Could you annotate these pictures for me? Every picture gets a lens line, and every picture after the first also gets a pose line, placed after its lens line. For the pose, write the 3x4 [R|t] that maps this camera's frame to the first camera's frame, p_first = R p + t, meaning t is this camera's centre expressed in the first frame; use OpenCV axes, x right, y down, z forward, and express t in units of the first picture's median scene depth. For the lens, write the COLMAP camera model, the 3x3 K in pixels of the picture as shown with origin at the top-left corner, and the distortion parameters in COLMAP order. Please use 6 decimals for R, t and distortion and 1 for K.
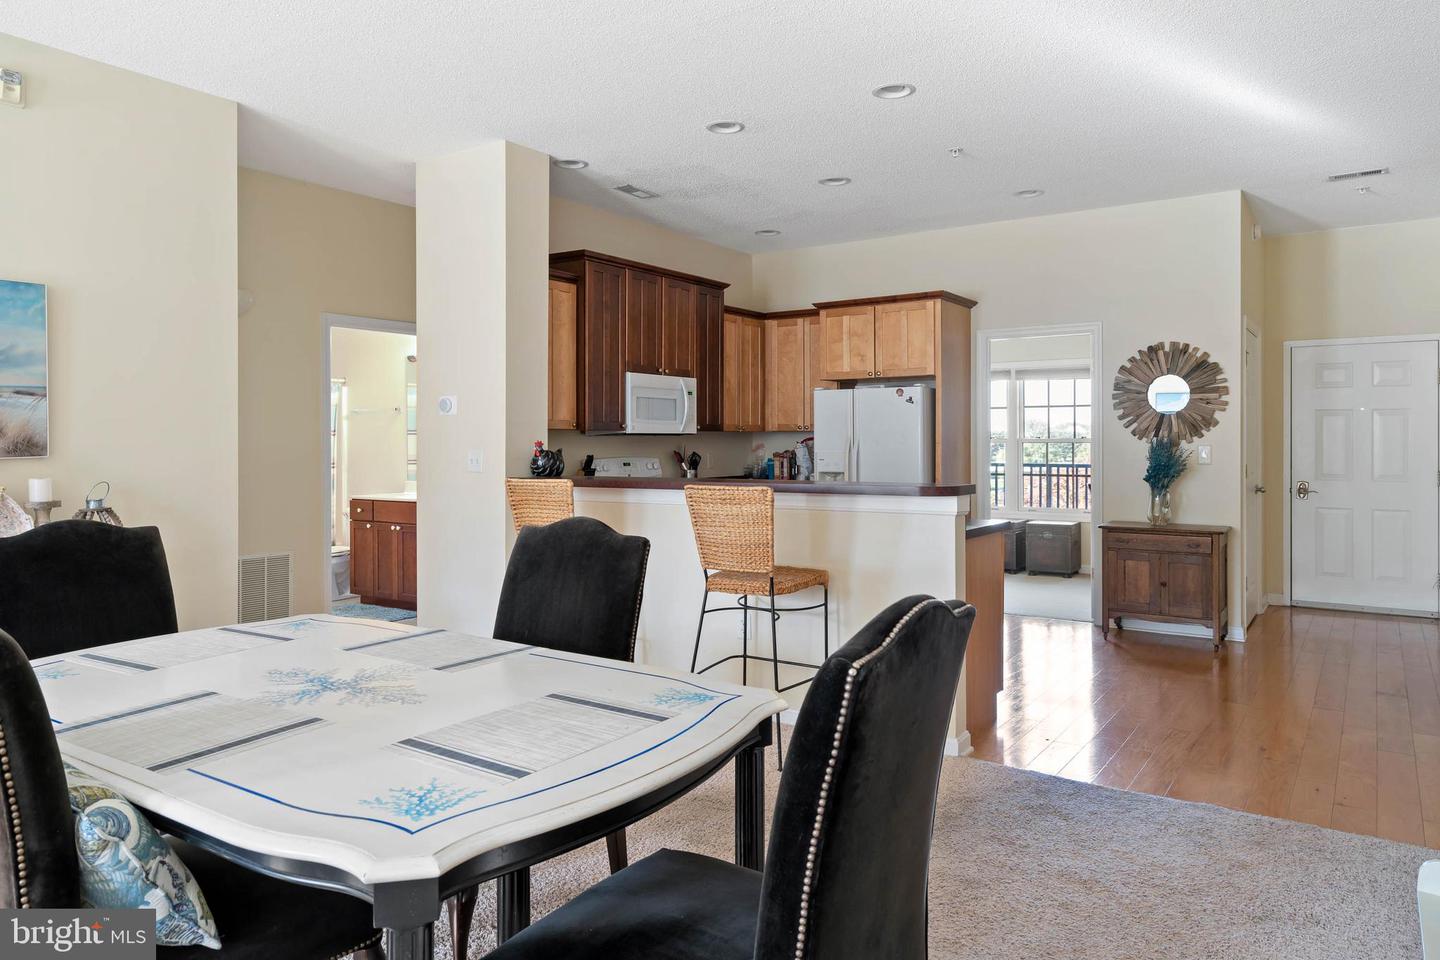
lens RADIAL K [[948.2, 0, 717.8], [0, 948.2, 445.3], [0, 0, 1]] dist [0.004671, 0.002126]
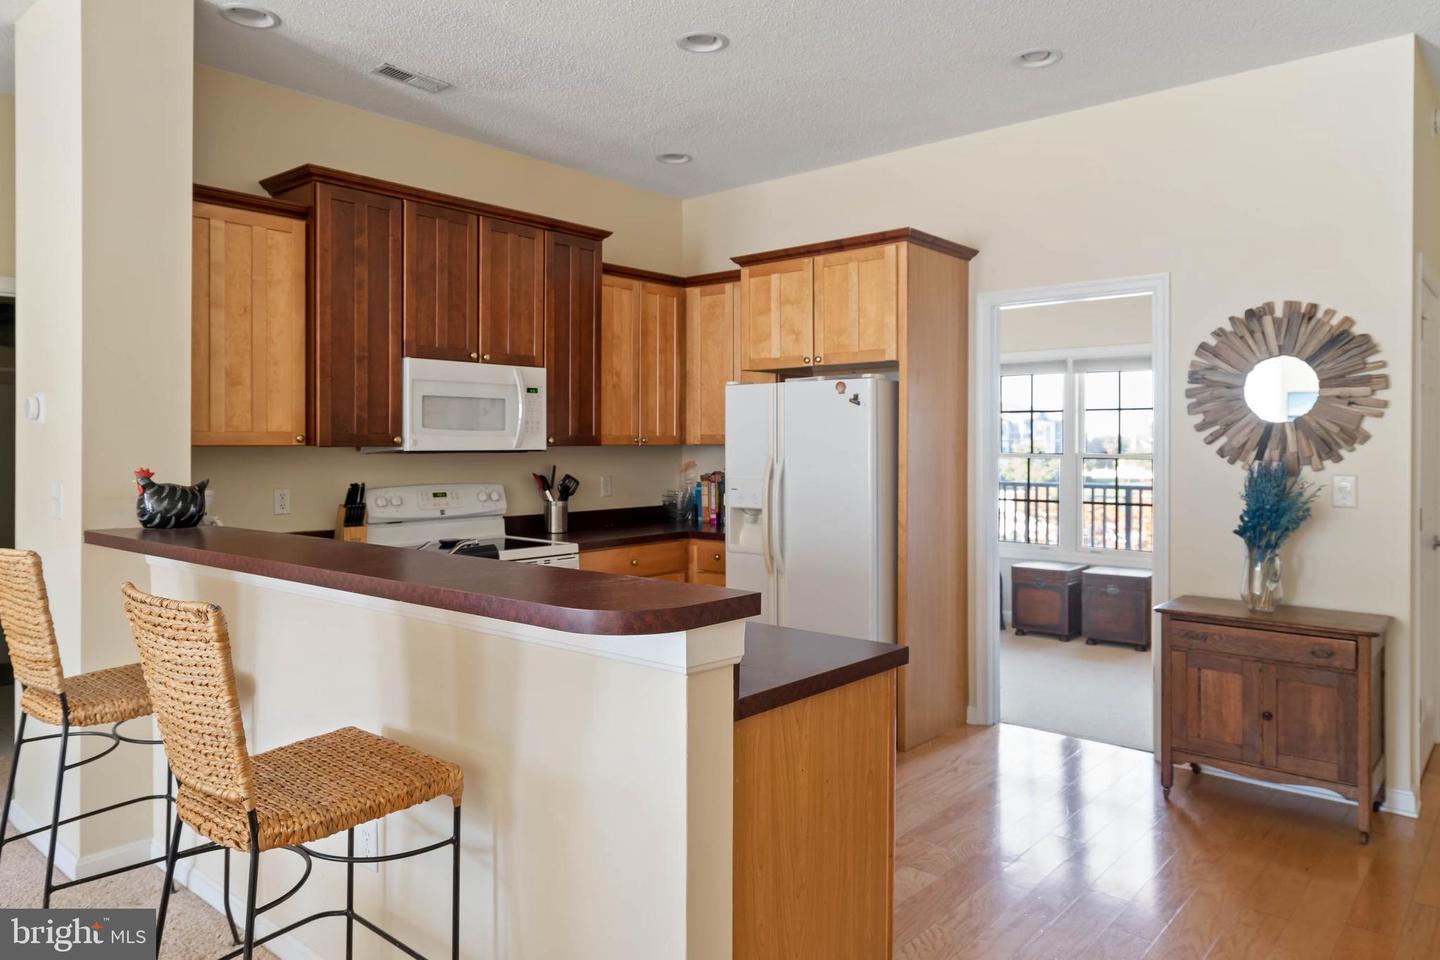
lens RADIAL K [[953.3, 0, 717.3], [0, 953.3, 449.7], [0, 0, 1]] dist [0.000497, 0.002190]
pose [[0.993512, 0.004086, -0.113654, 0.187759], [-0.003907, 0.999991, 0.001797, -0.014854], [0.113661, -0.001341, 0.993519, 0.357397]]
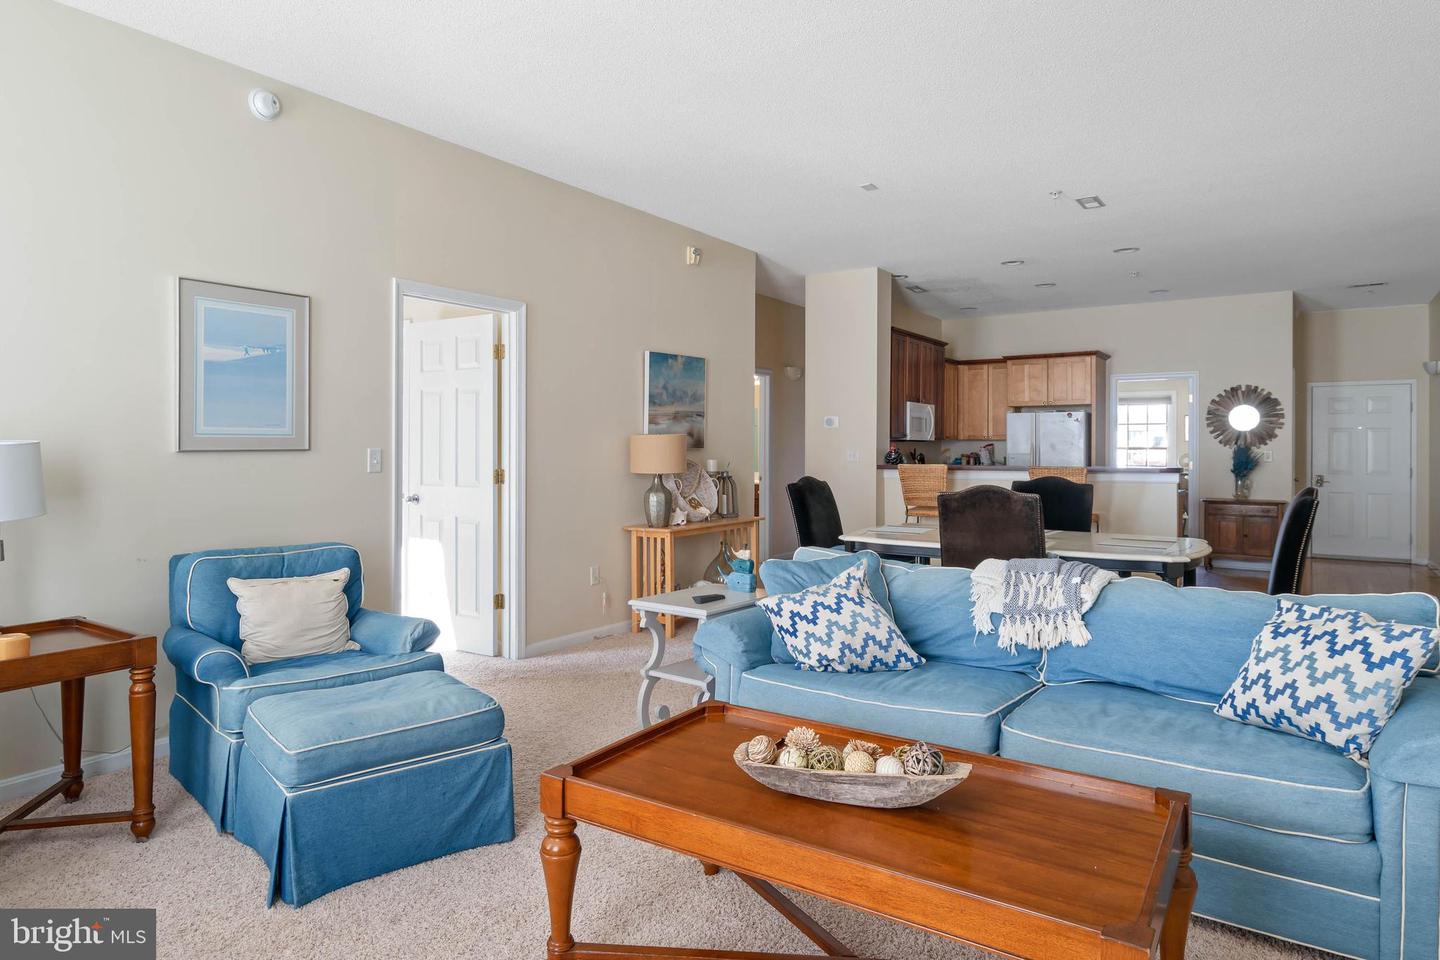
lens RADIAL K [[866.2, 0, 715.4], [0, 866.2, 448.8], [0, 0, 1]] dist [-0.000172, 0.000203]
pose [[0.999962, 0.006780, 0.005409, -0.410681], [-0.006736, 0.999945, -0.008088, 0.015519], [-0.005464, 0.008052, 0.999953, -0.436137]]
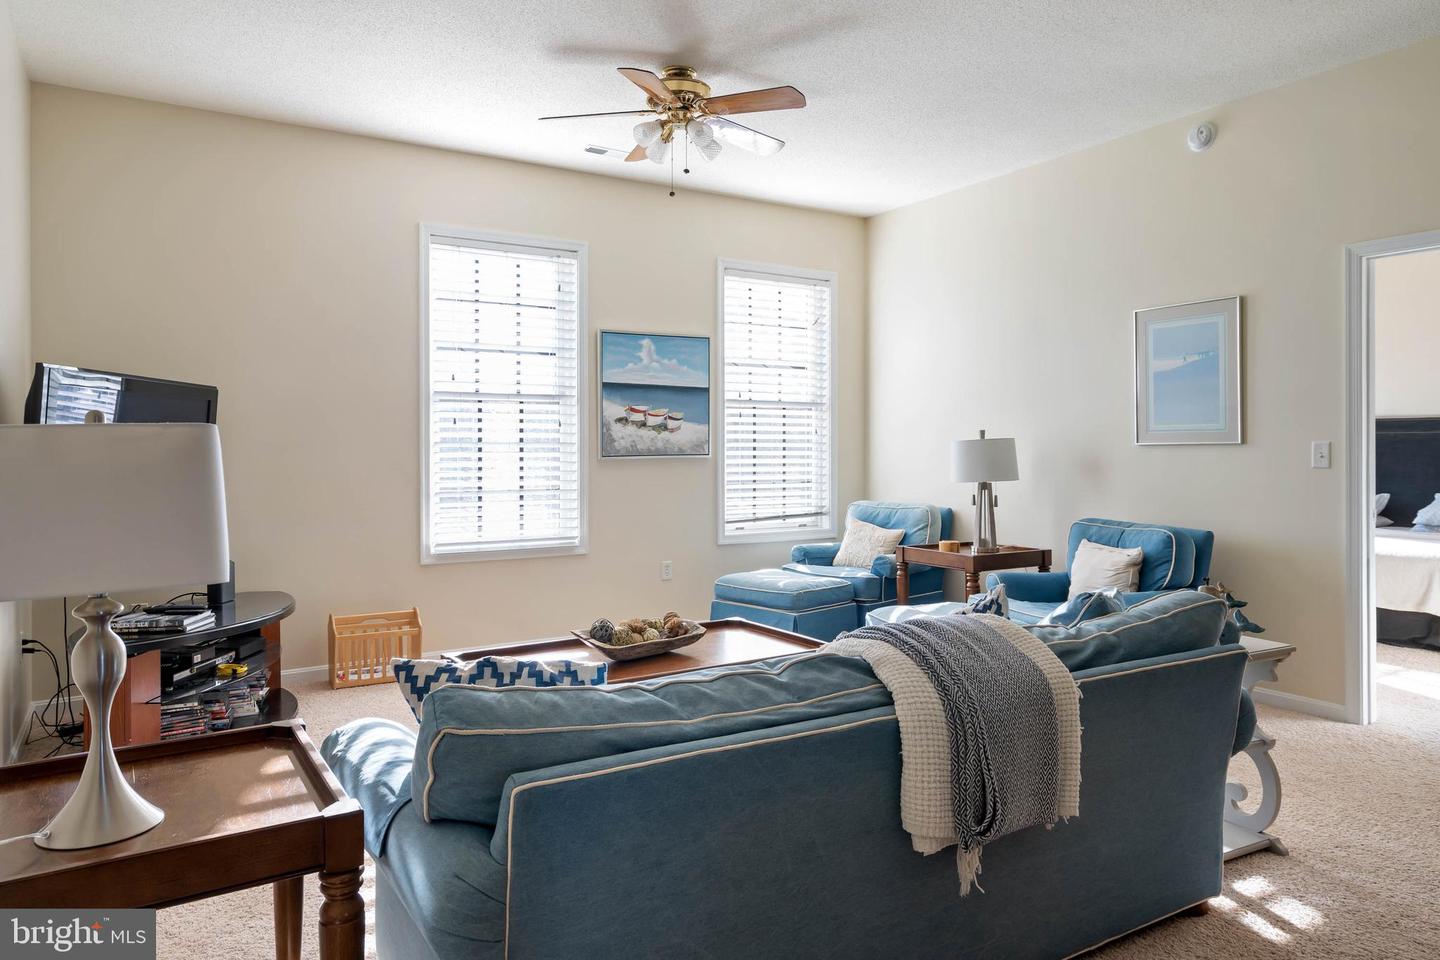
lens RADIAL K [[948.2, 0, 717.8], [0, 948.2, 445.3], [0, 0, 1]] dist [0.004671, 0.002126]
pose [[-0.408614, 0.005405, -0.912691, 0.111606], [-0.003650, 0.999965, 0.007556, 0.010787], [0.912700, 0.006419, -0.408580, 0.122174]]
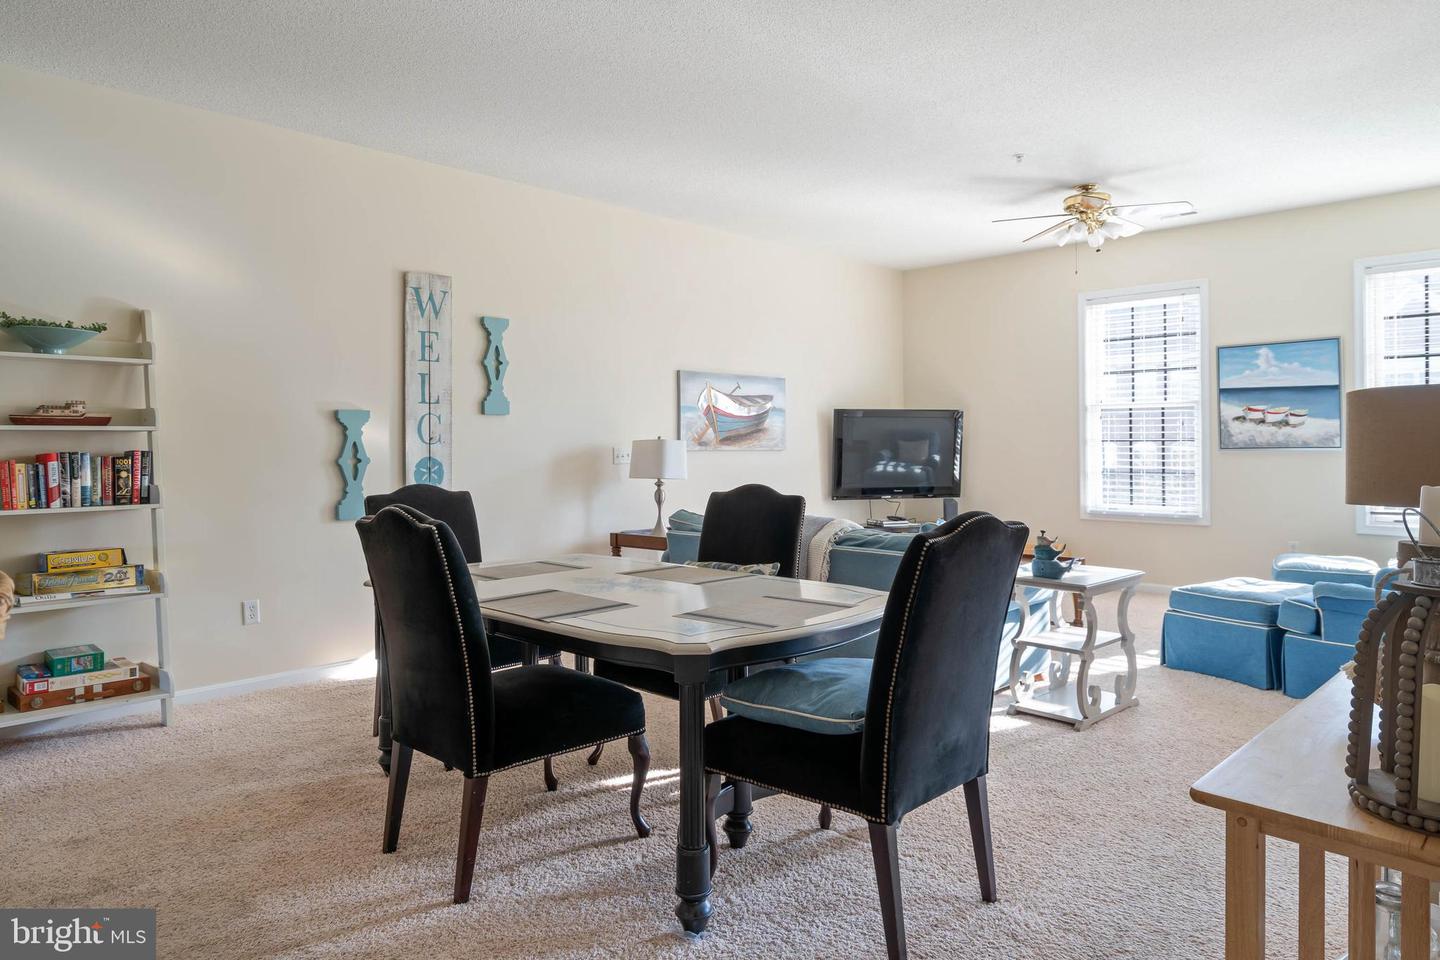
lens RADIAL K [[918.4, 0, 718.7], [0, 918.4, 434.4], [0, 0, 1]] dist [0.005043, 0.001463]
pose [[-0.984606, 0.015265, 0.174119, -0.275116], [0.015109, 0.999883, -0.002221, 0.005594], [-0.174132, 0.000444, -0.984722, 0.822755]]
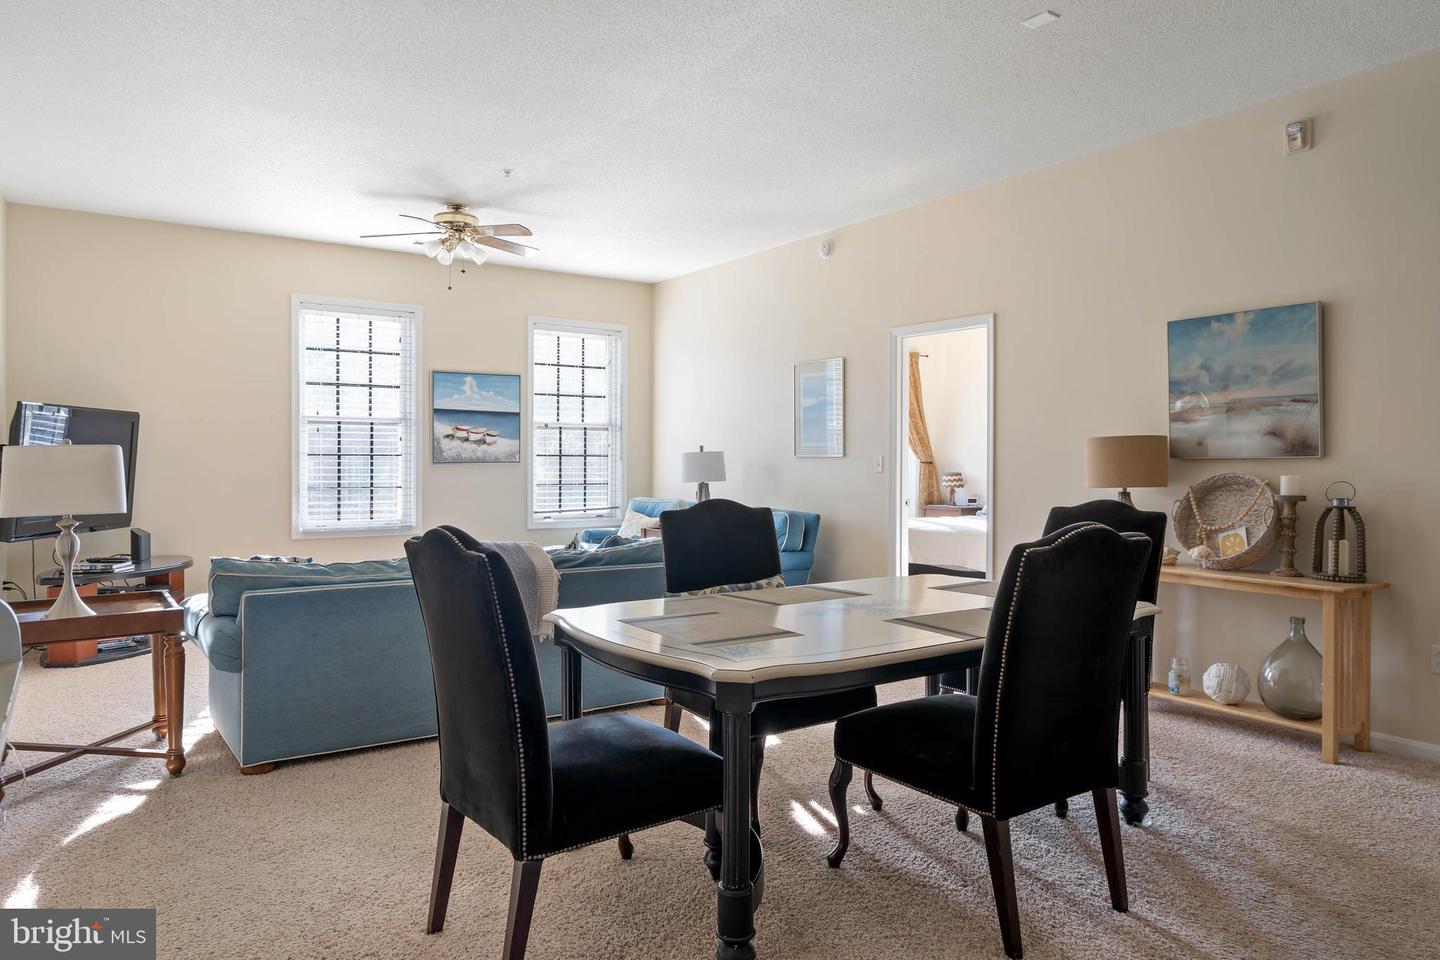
lens RADIAL K [[934.6, 0, 722.5], [0, 934.6, 465.7], [0, 0, 1]] dist [0.004007, 0.001486]
pose [[-0.358687, 0.013210, -0.933364, 0.333852], [-0.010896, 0.999772, 0.018337, 0.005963], [0.933394, 0.016747, -0.358462, 0.440796]]
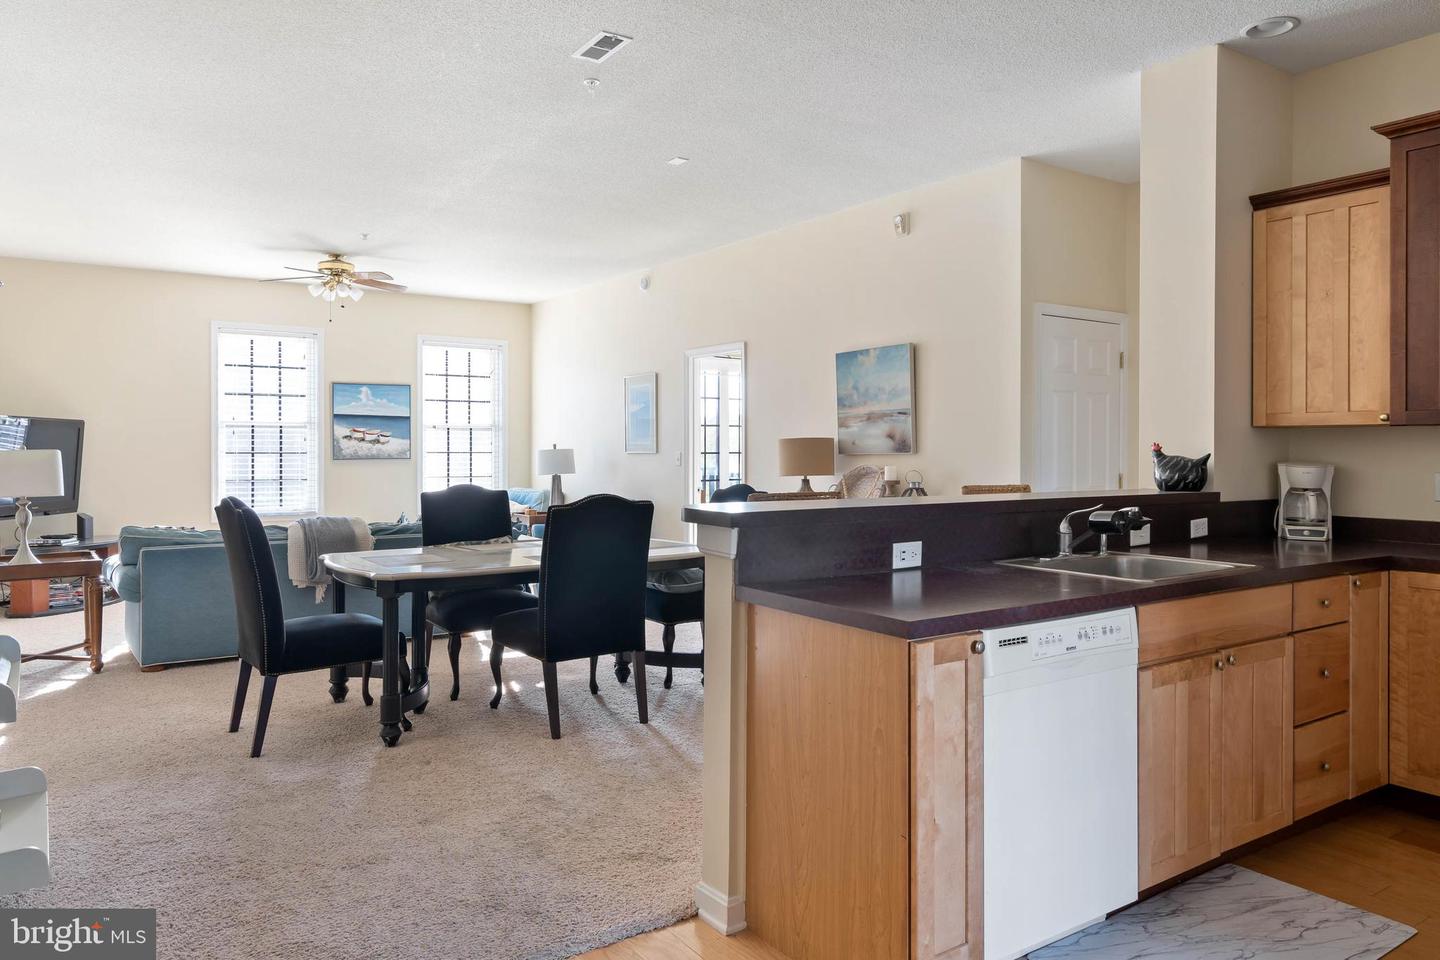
lens RADIAL K [[980.1, 0, 718.1], [0, 980.1, 452.1], [0, 0, 1]] dist [0.005239, 0.001501]
pose [[-0.359916, 0.008182, -0.932949, 0.542349], [-0.006088, 0.999920, 0.011118, -0.003230], [0.932965, 0.009681, -0.359837, 0.761548]]
